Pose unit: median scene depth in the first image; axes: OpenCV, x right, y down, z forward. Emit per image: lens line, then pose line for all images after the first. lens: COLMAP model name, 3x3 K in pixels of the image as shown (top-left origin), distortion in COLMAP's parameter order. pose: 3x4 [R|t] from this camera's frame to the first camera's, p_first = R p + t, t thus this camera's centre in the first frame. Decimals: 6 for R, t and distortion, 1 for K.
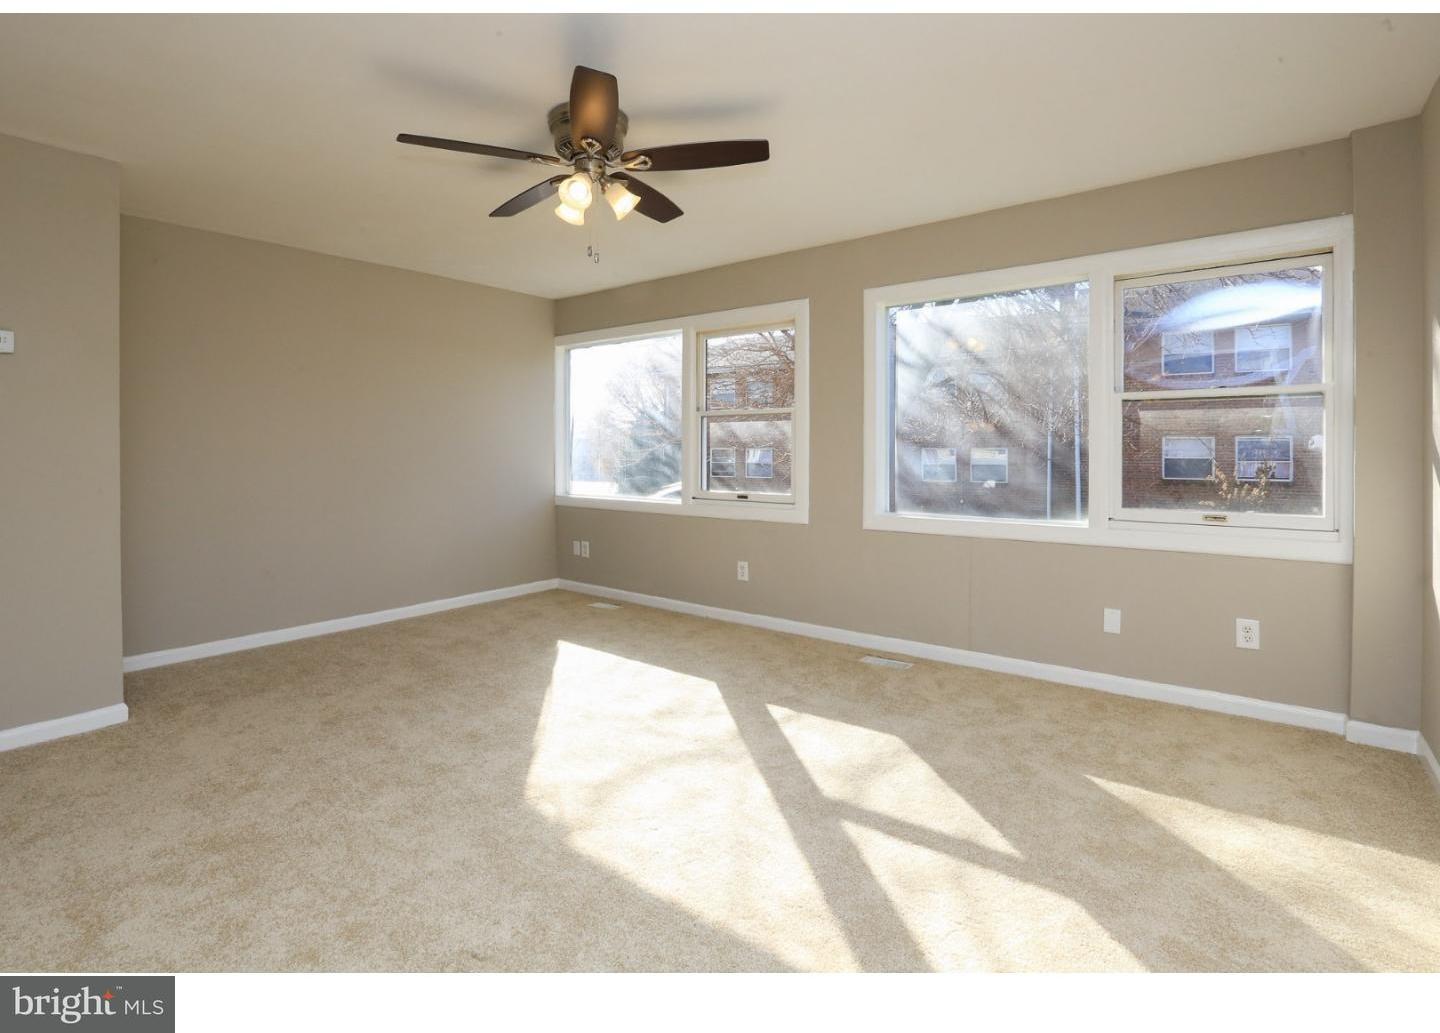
lens RADIAL K [[704.1, 0, 720.0], [0, 704.1, 451.6], [0, 0, 1]] dist [-0.019603, 0.000034]
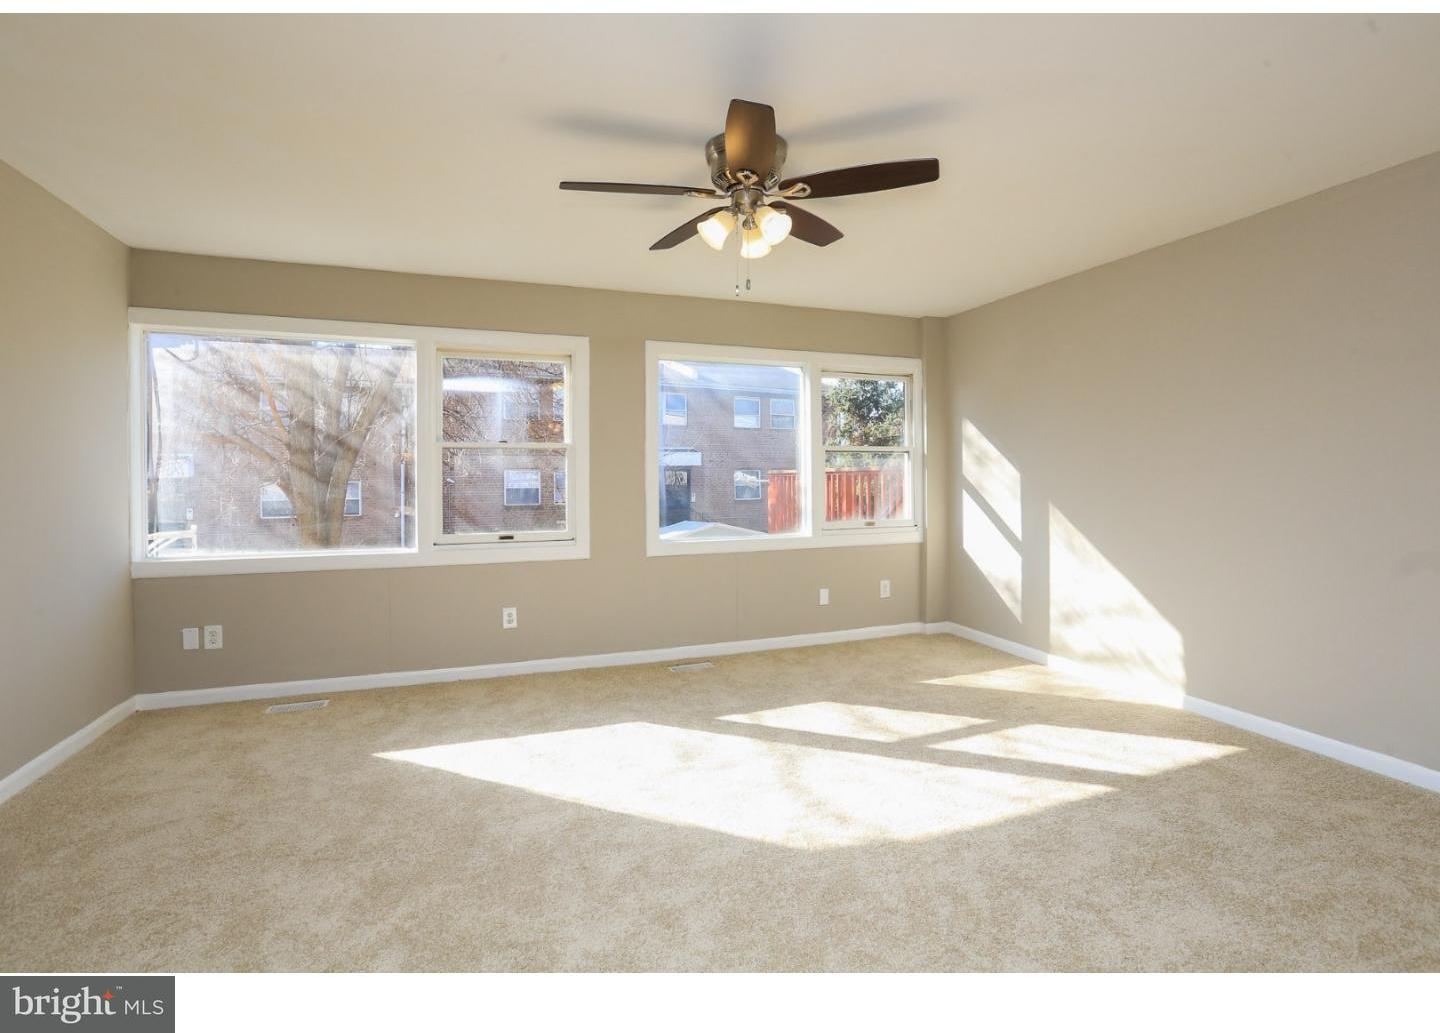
lens RADIAL K [[674.9, 0, 720.3], [0, 674.9, 477.2], [0, 0, 1]] dist [-0.030515, 0.000213]
pose [[0.512385, -0.000003, 0.858756, -0.702435], [0.007808, 0.999959, -0.004655, -0.009318], [-0.858720, 0.009090, 0.512364, 0.383892]]
